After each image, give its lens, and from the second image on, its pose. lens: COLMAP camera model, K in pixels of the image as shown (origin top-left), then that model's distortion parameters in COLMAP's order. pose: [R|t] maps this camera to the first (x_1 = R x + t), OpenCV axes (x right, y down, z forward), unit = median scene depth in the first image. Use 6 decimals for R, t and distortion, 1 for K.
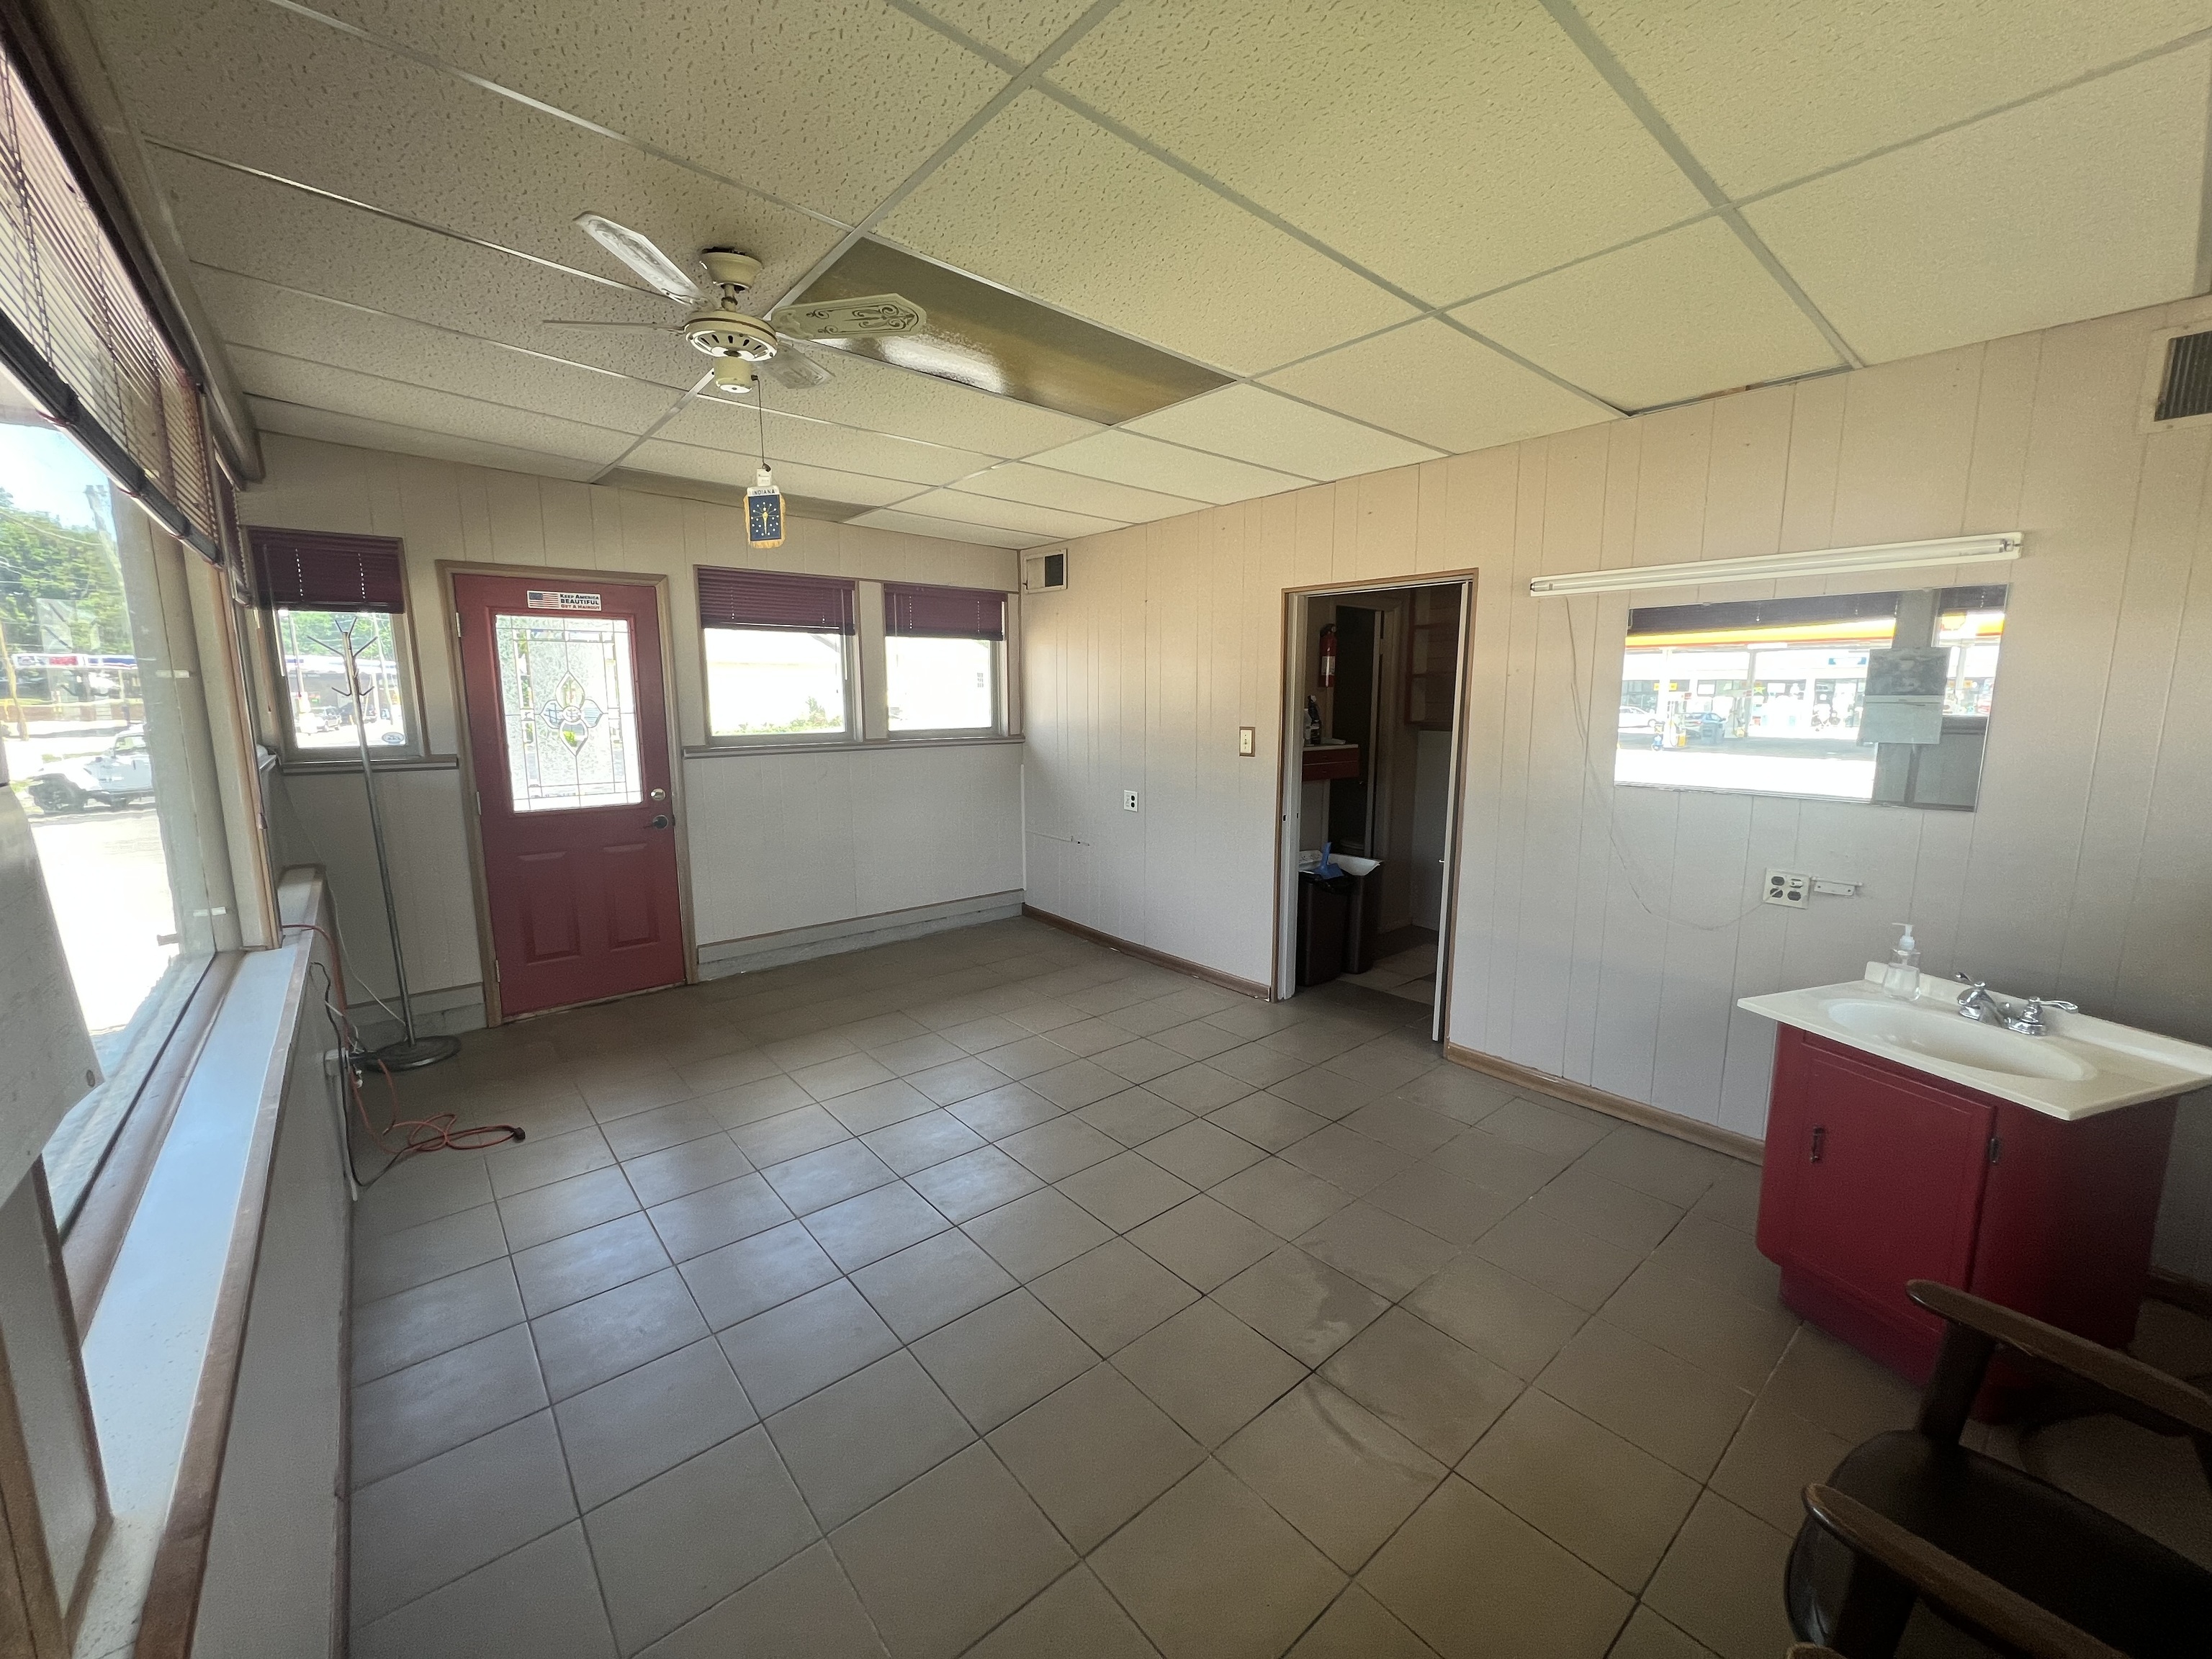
lens RADIAL K [[883.7, 0, 1111.4], [0, 883.7, 827.6], [0, 0, 1]] dist [-0.016085, -0.000391]
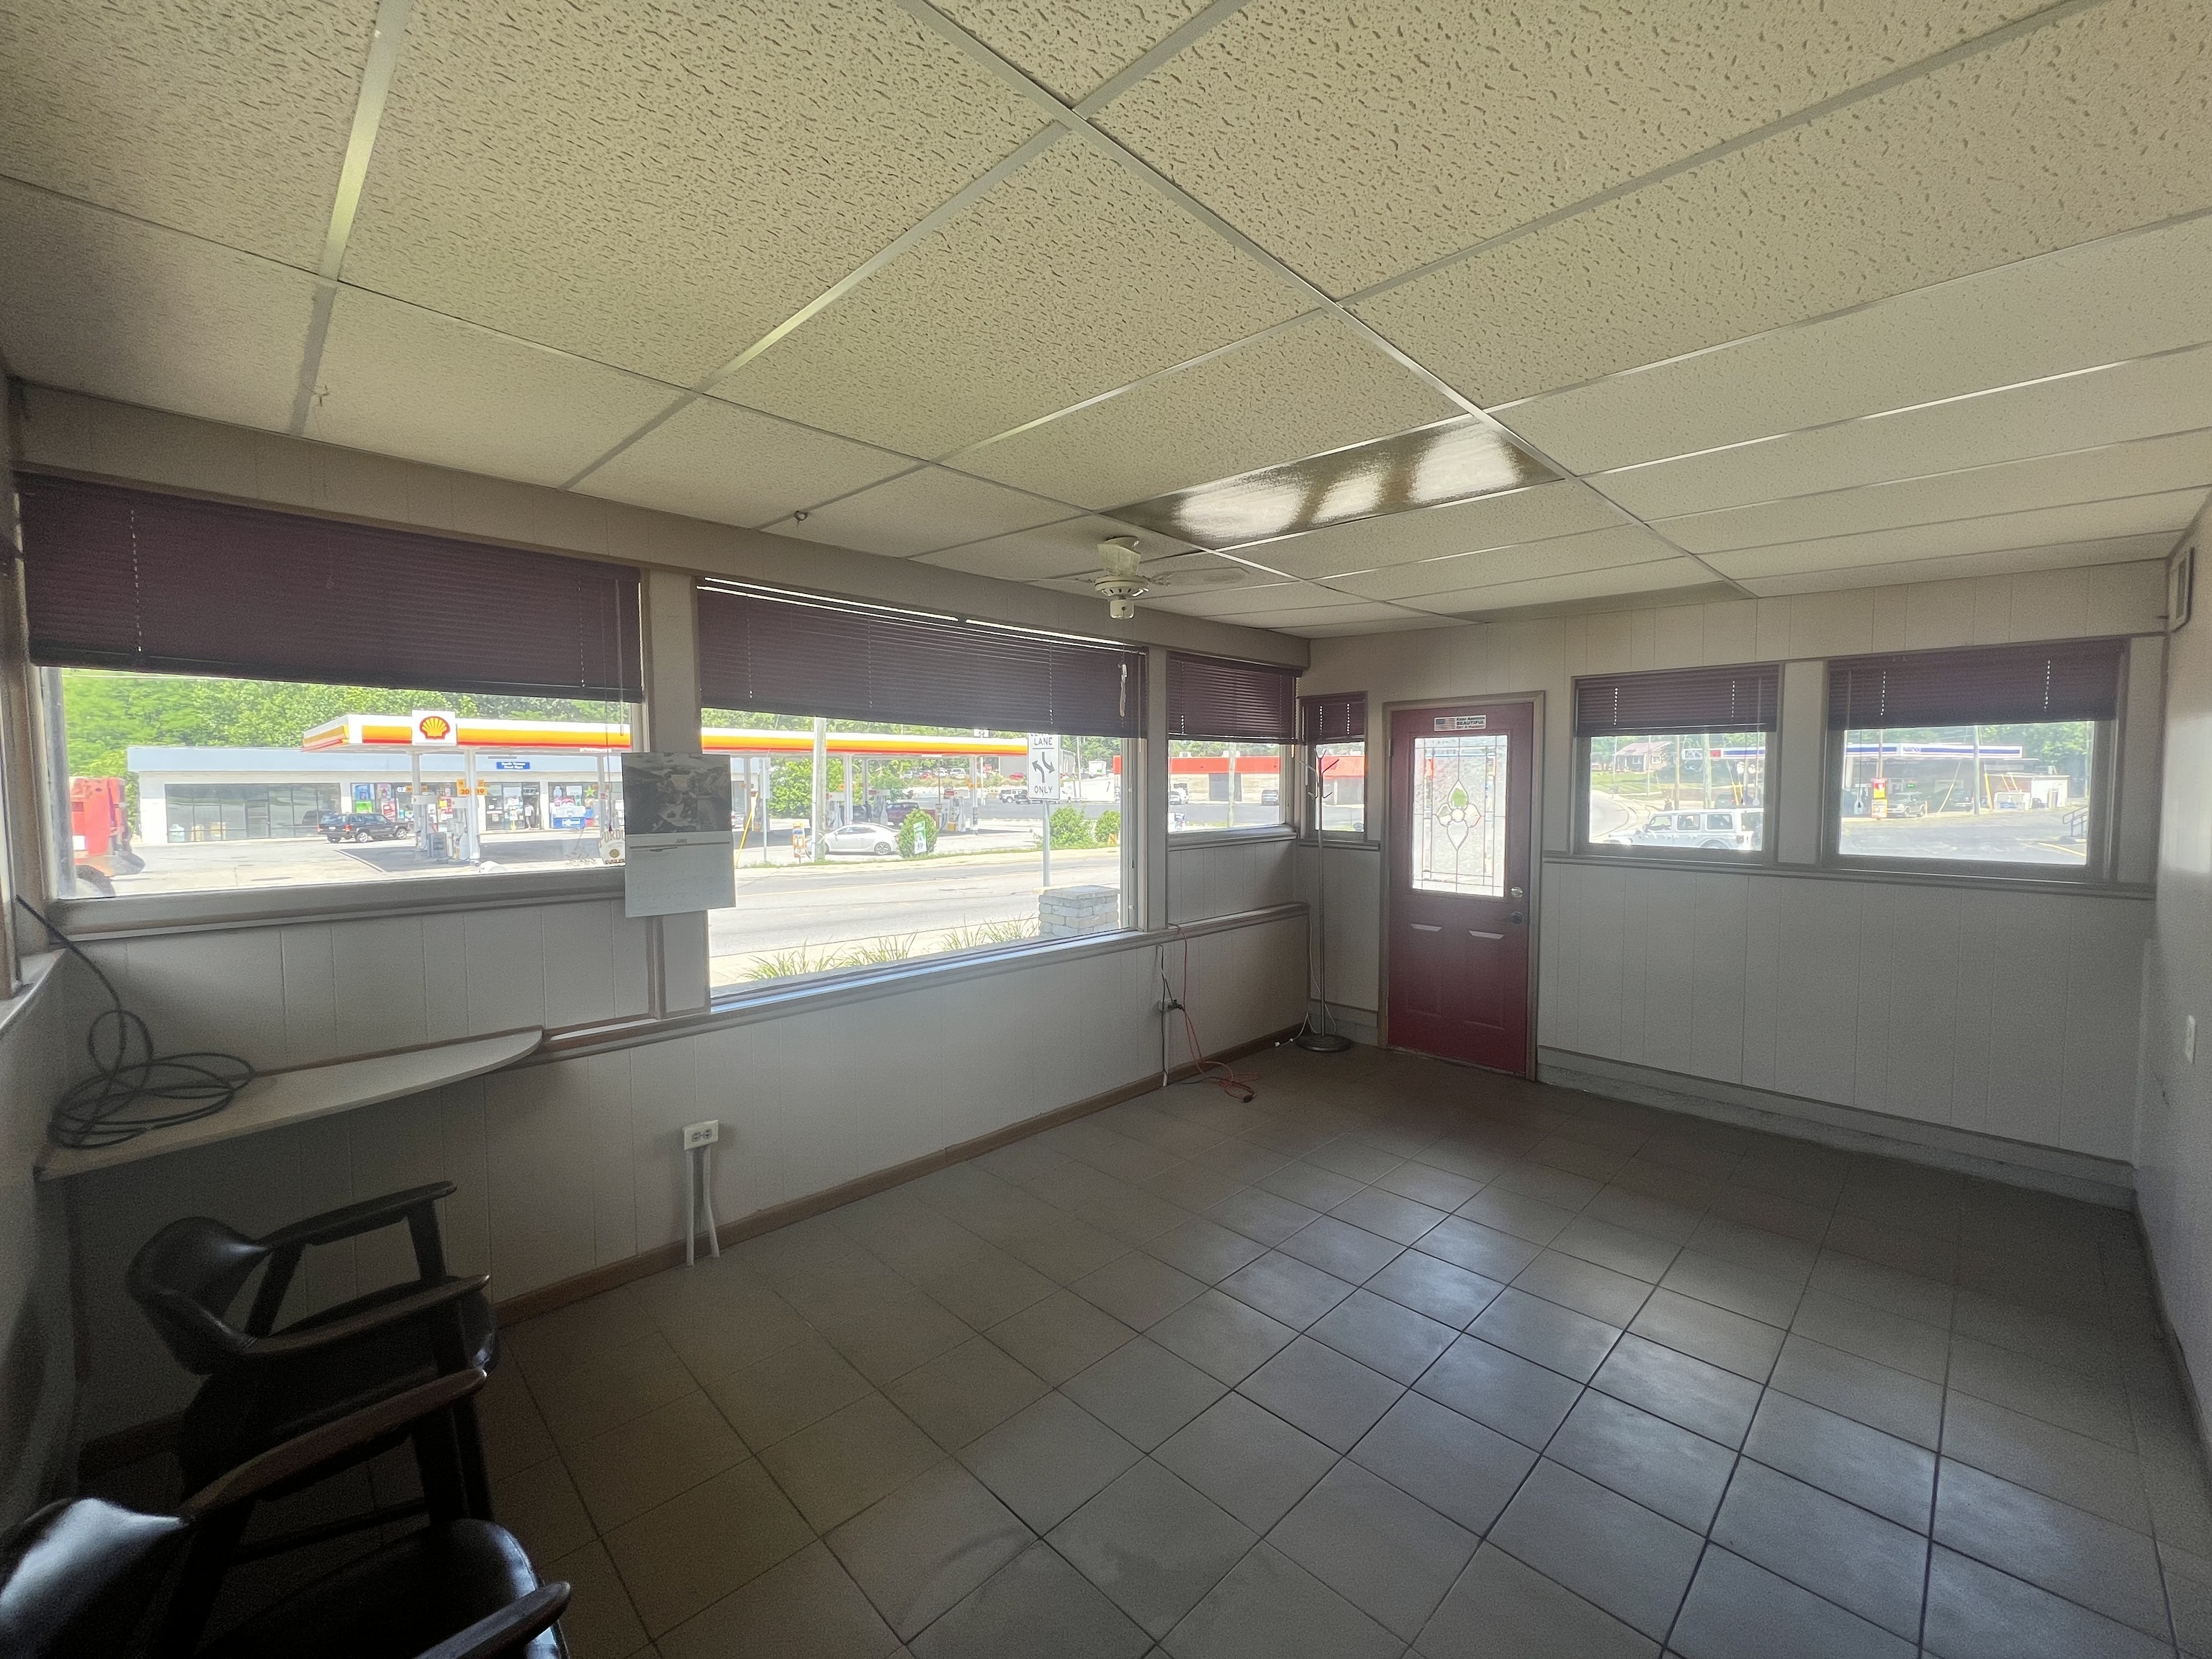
lens RADIAL K [[883.7, 0, 1106.3], [0, 883.7, 825.3], [0, 0, 1]] dist [-0.016085, -0.000391]
pose [[0.069748, 0.048937, -0.996364, 0.528587], [-0.157787, 0.986764, 0.037420, -0.080995], [0.985007, 0.154604, 0.076546, 0.414534]]
